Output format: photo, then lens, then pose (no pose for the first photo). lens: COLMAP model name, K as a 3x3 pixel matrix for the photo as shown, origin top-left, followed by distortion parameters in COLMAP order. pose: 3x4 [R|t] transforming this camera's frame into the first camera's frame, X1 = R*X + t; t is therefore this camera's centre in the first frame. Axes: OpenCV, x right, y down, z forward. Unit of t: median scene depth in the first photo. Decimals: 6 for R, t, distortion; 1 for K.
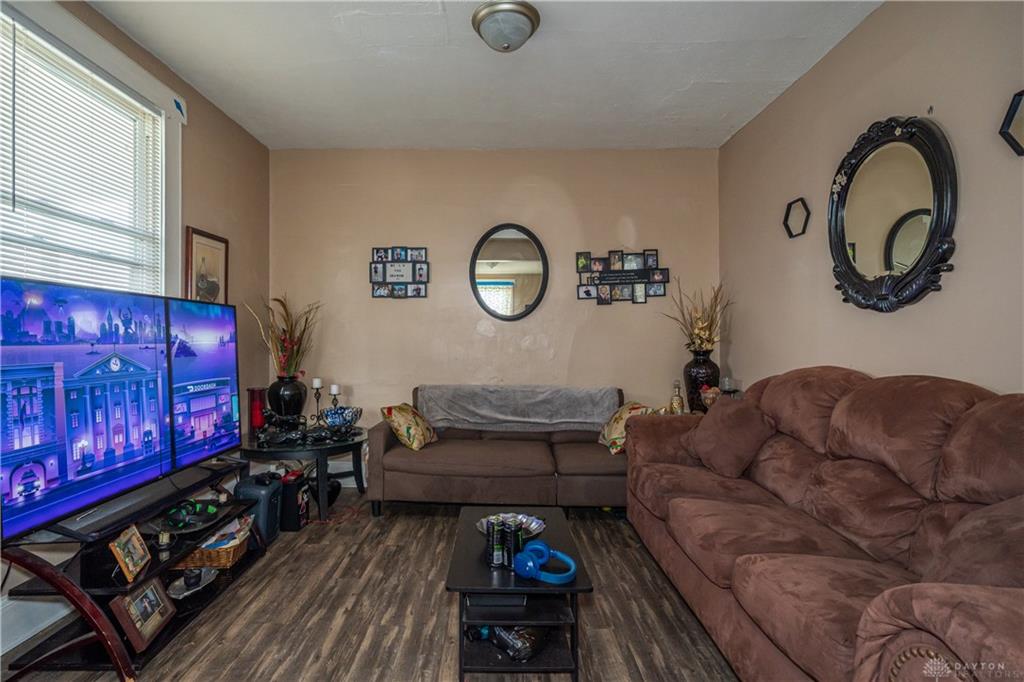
lens RADIAL K [[495.4, 0, 512.0], [0, 495.4, 341.0], [0, 0, 1]] dist [0.001715, 0.000872]
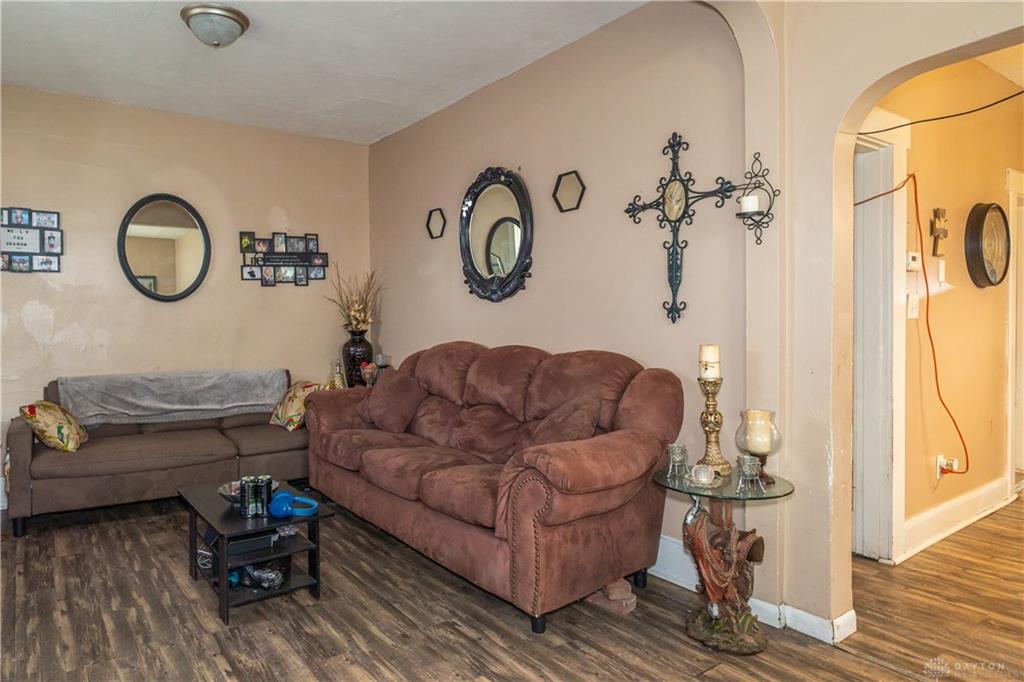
lens RADIAL K [[545.8, 0, 512.0], [0, 545.8, 341.0], [0, 0, 1]] dist [0.000447, 0.000188]
pose [[0.760876, -0.028199, 0.648285, -0.207197], [0.002605, 0.999180, 0.040404, -0.008920], [-0.648893, -0.029054, 0.760325, -0.203369]]
